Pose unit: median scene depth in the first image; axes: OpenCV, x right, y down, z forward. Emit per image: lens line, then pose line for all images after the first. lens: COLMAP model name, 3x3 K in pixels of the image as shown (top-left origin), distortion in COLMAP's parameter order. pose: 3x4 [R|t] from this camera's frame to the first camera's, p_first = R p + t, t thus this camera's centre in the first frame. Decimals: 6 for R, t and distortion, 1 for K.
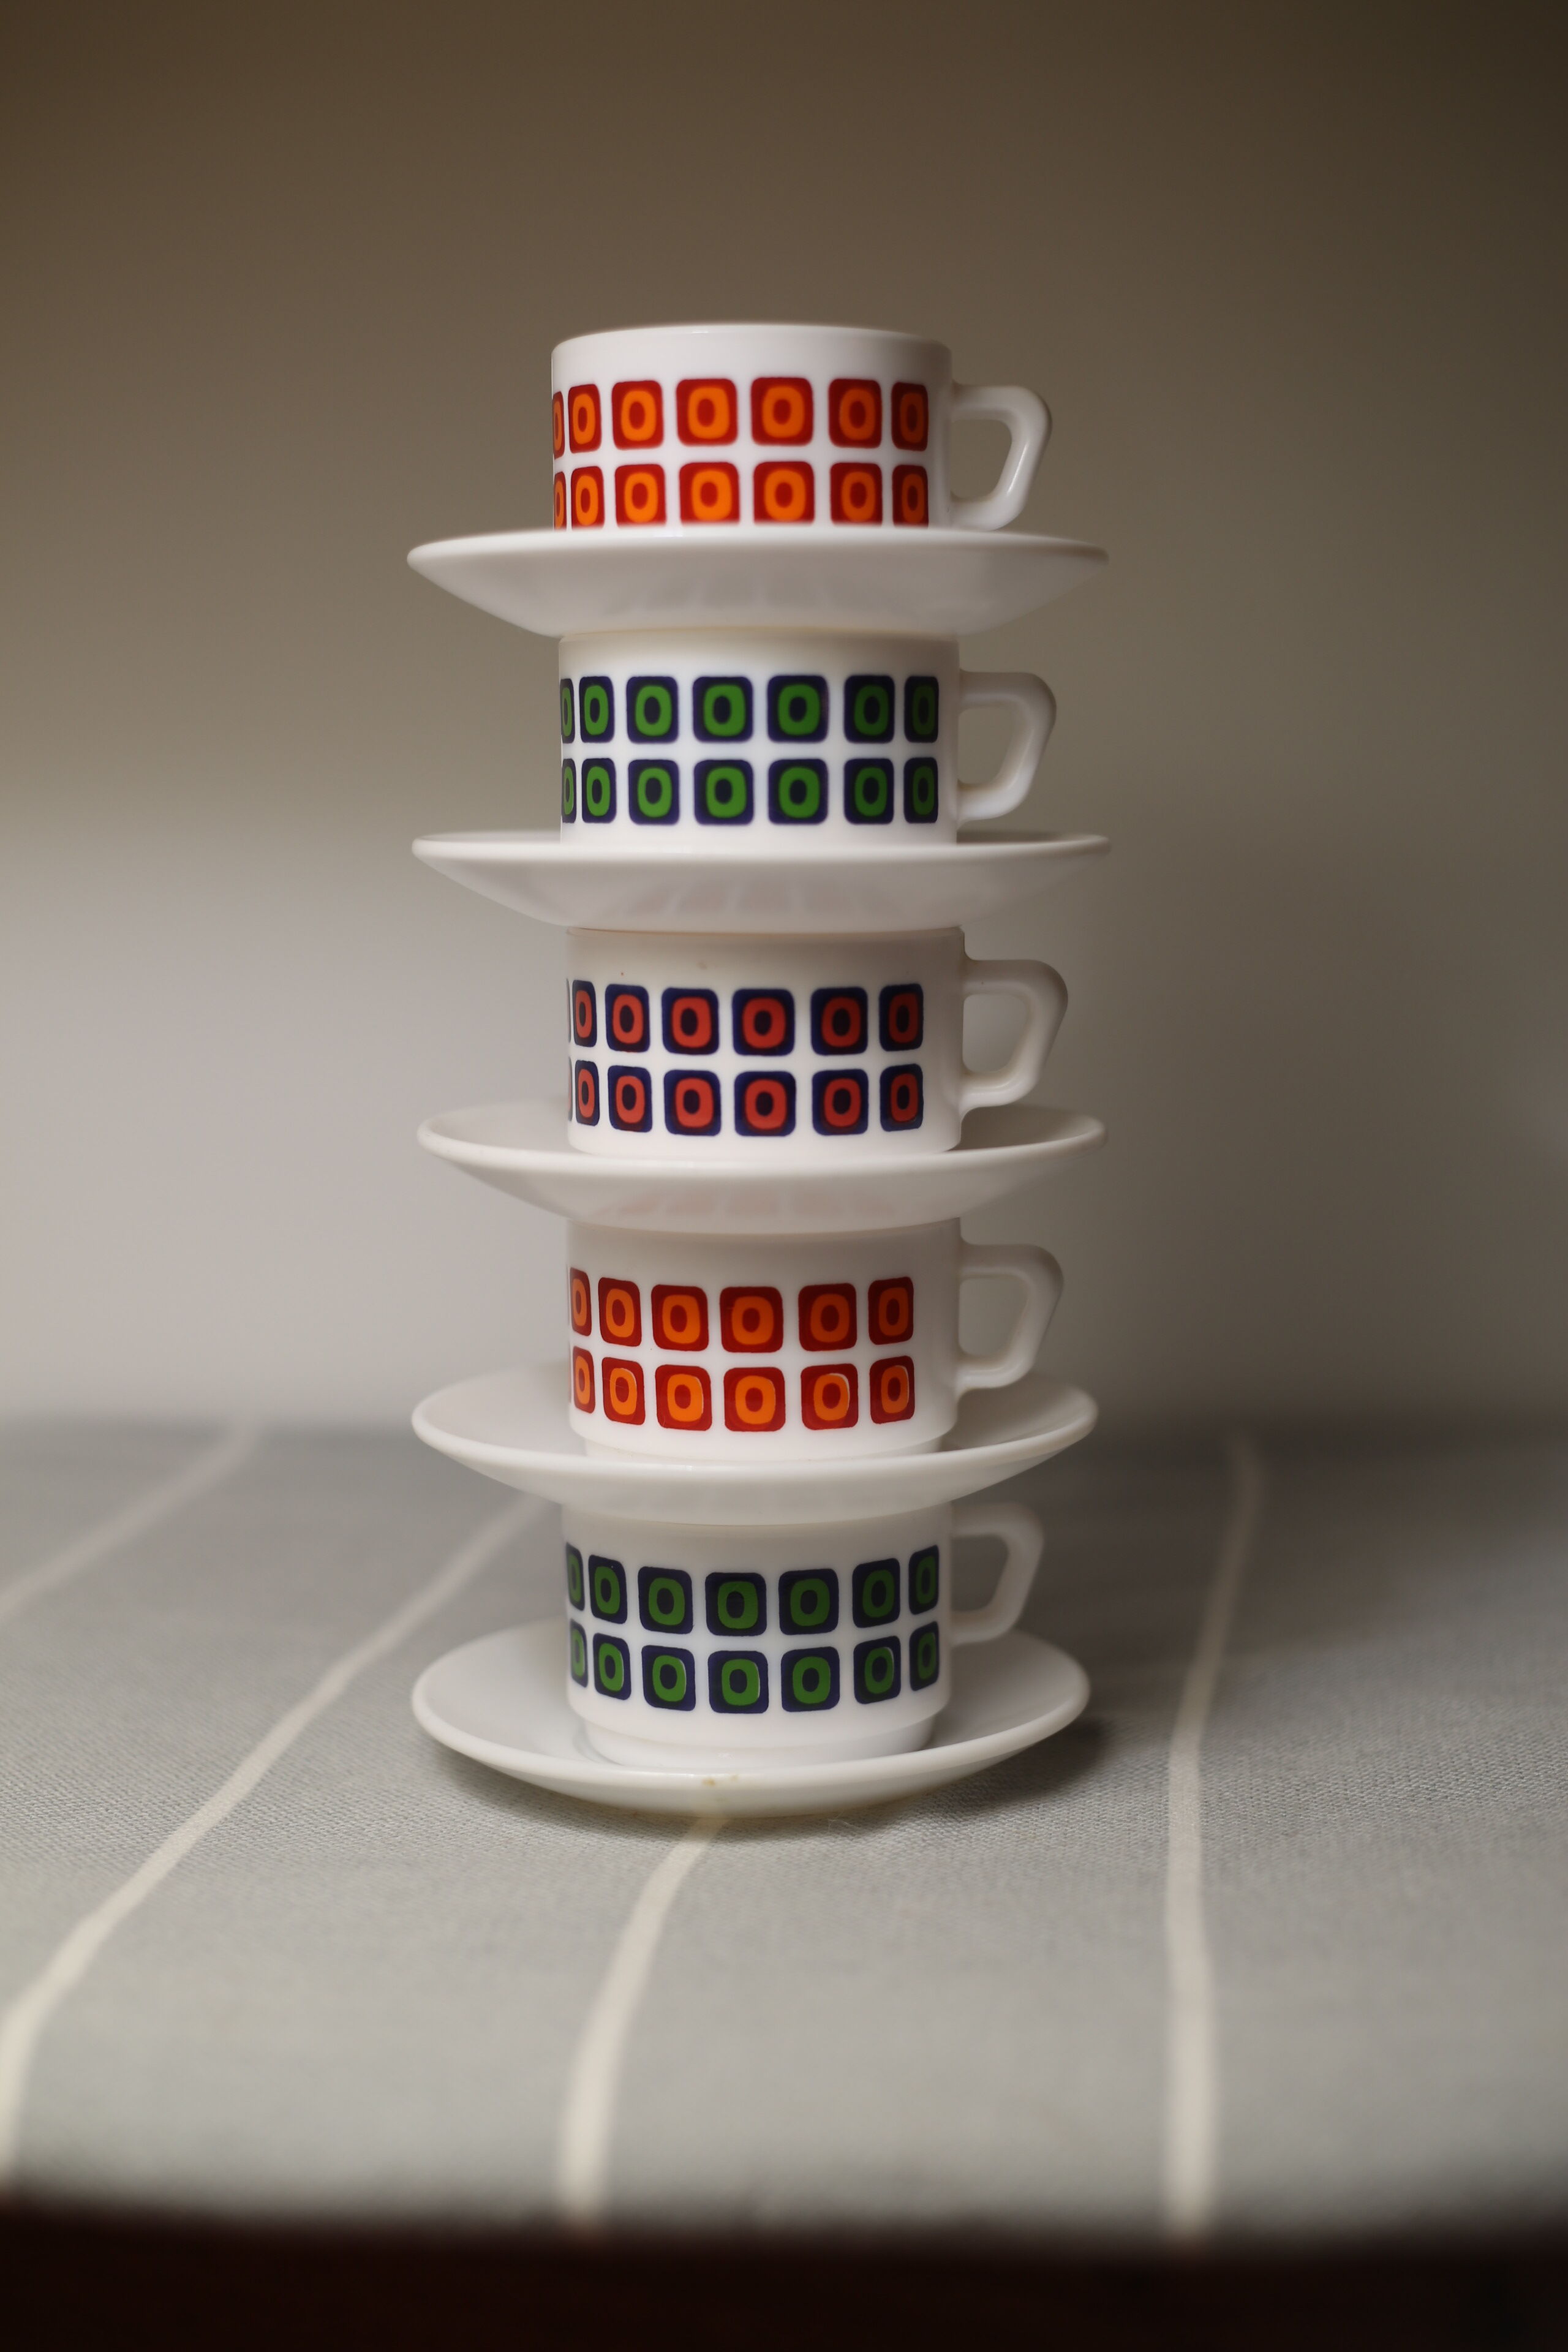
lens RADIAL K [[3874.4, 0, 784.0], [0, 3874.4, 1176.0], [0, 0, 1]] dist [-0.092238, -0.184169]
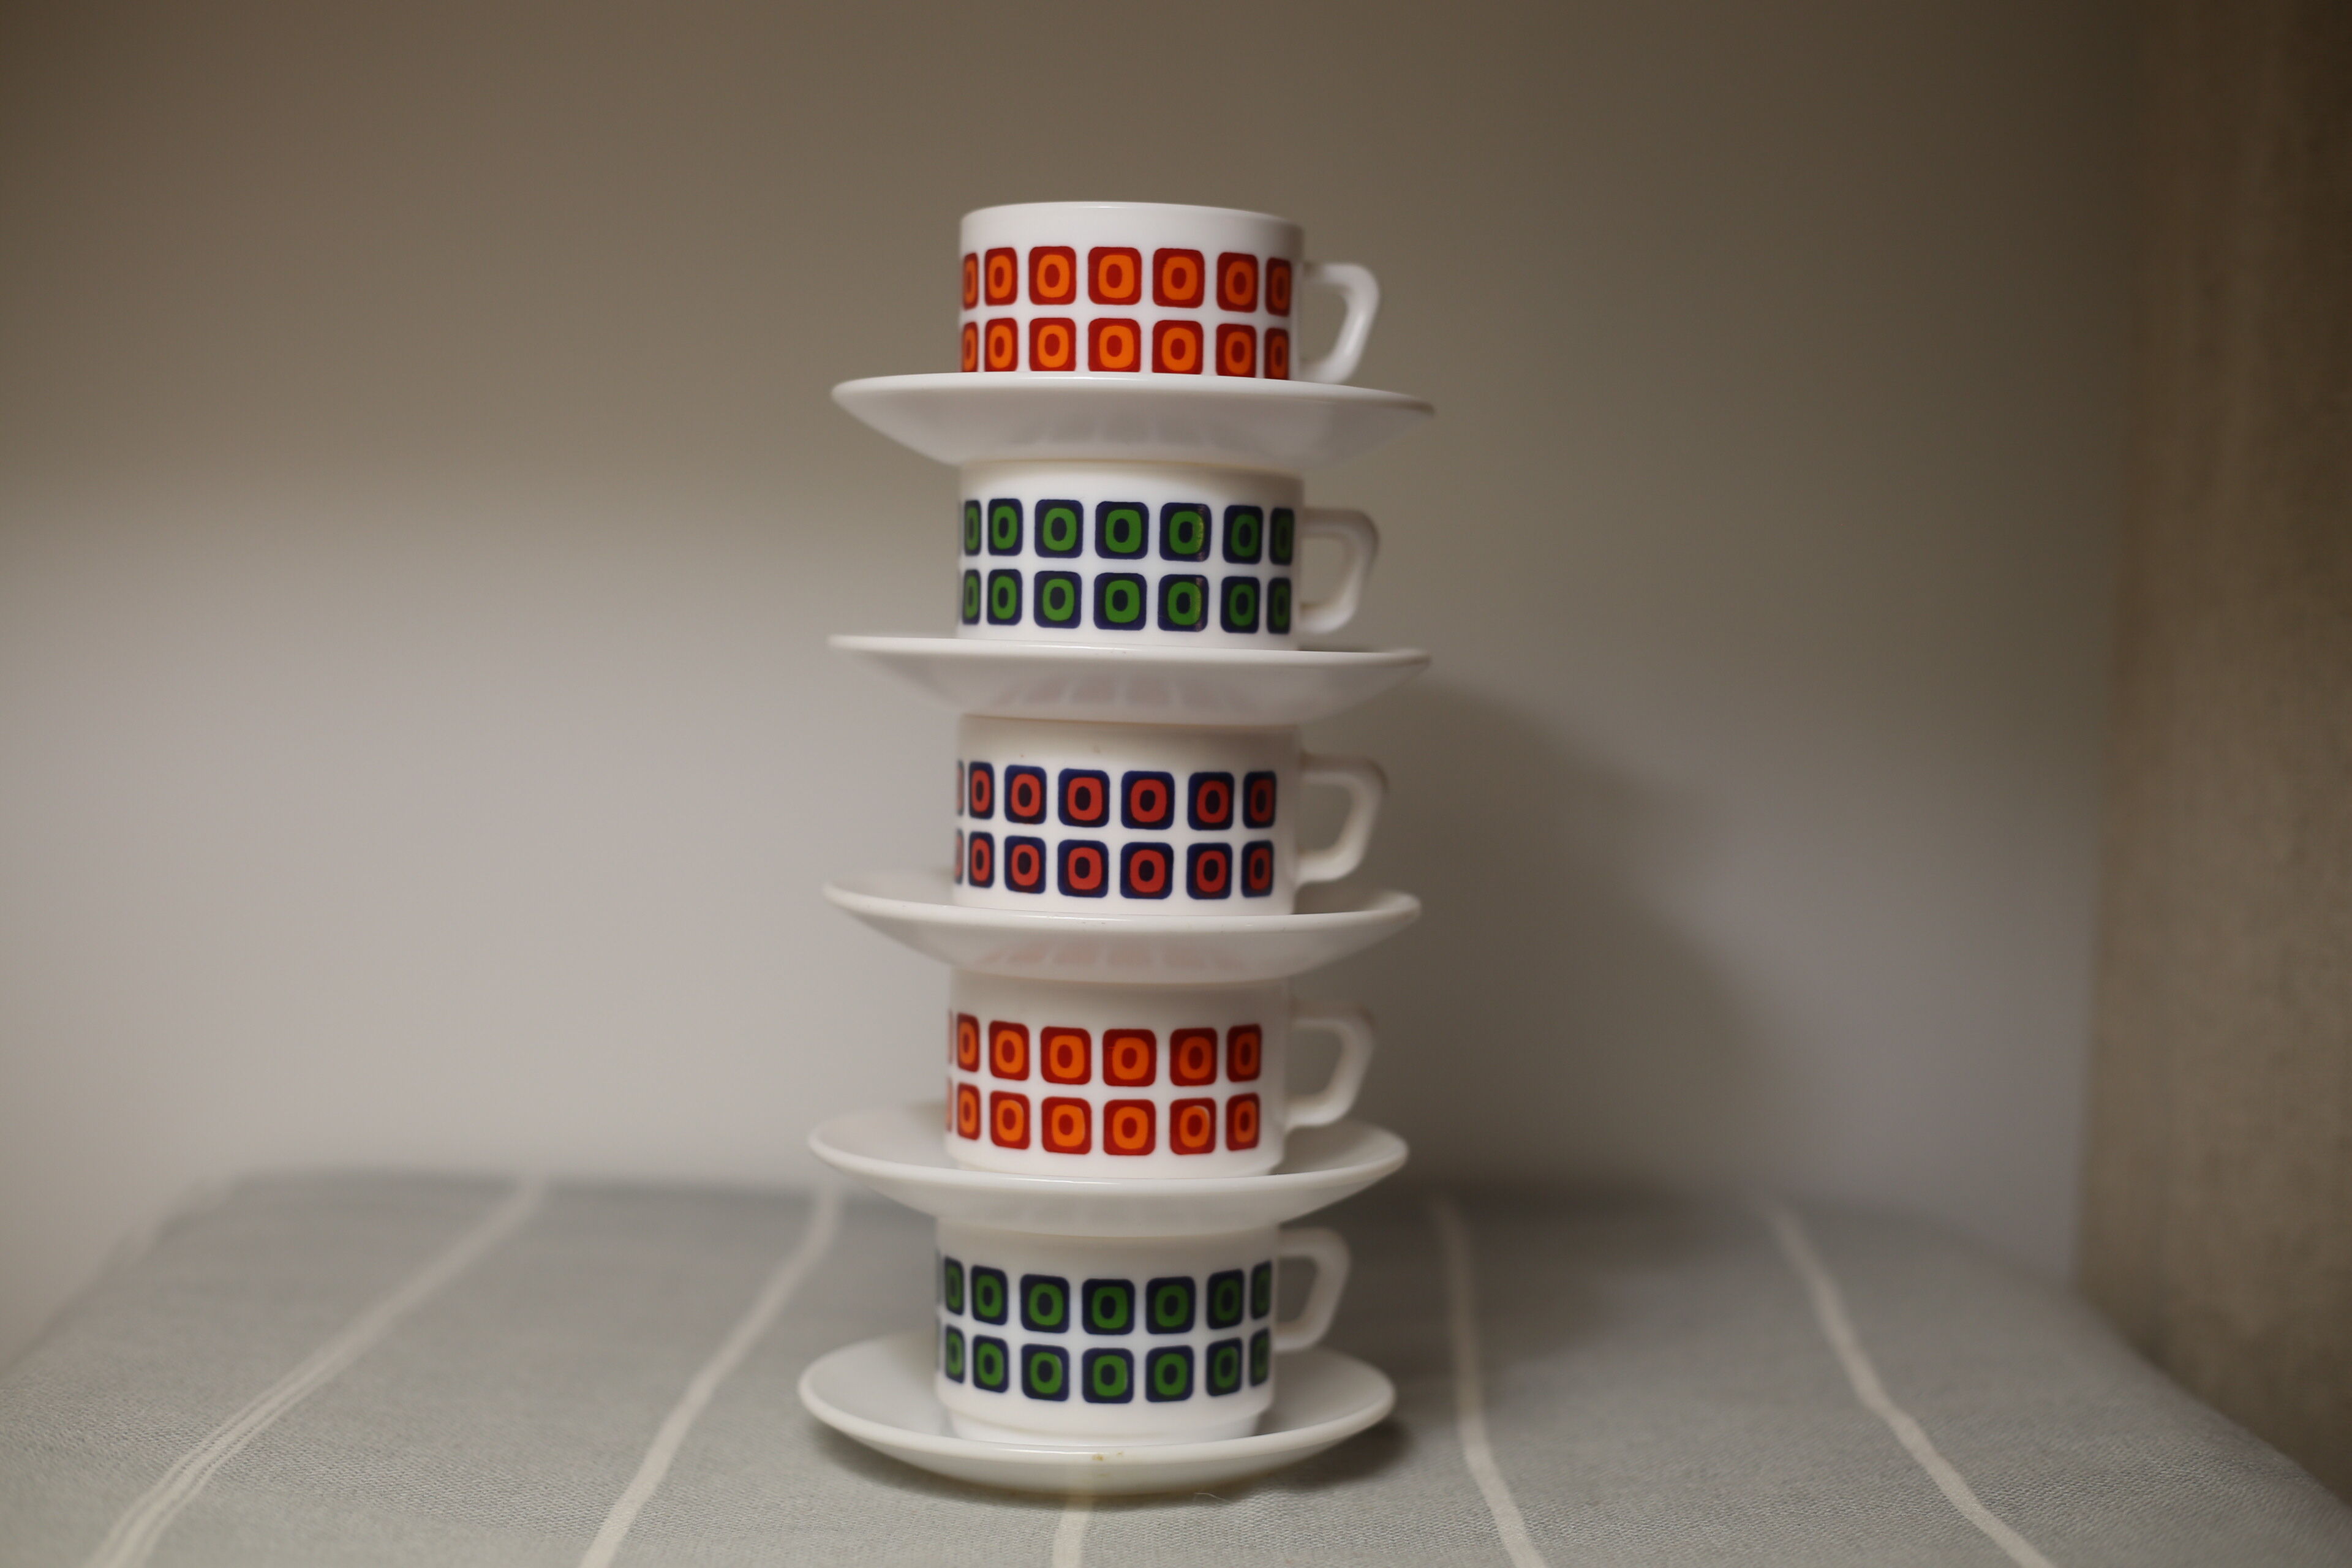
lens RADIAL K [[3874.4, 0, 1176.0], [0, 3874.4, 784.0], [0, 0, 1]] dist [-0.092238, -0.184169]
pose [[0.990612, 0.025439, 0.134313, -0.150660], [-0.016507, 0.997603, -0.067200, 0.032773], [-0.135700, 0.064352, 0.988658, -0.145678]]
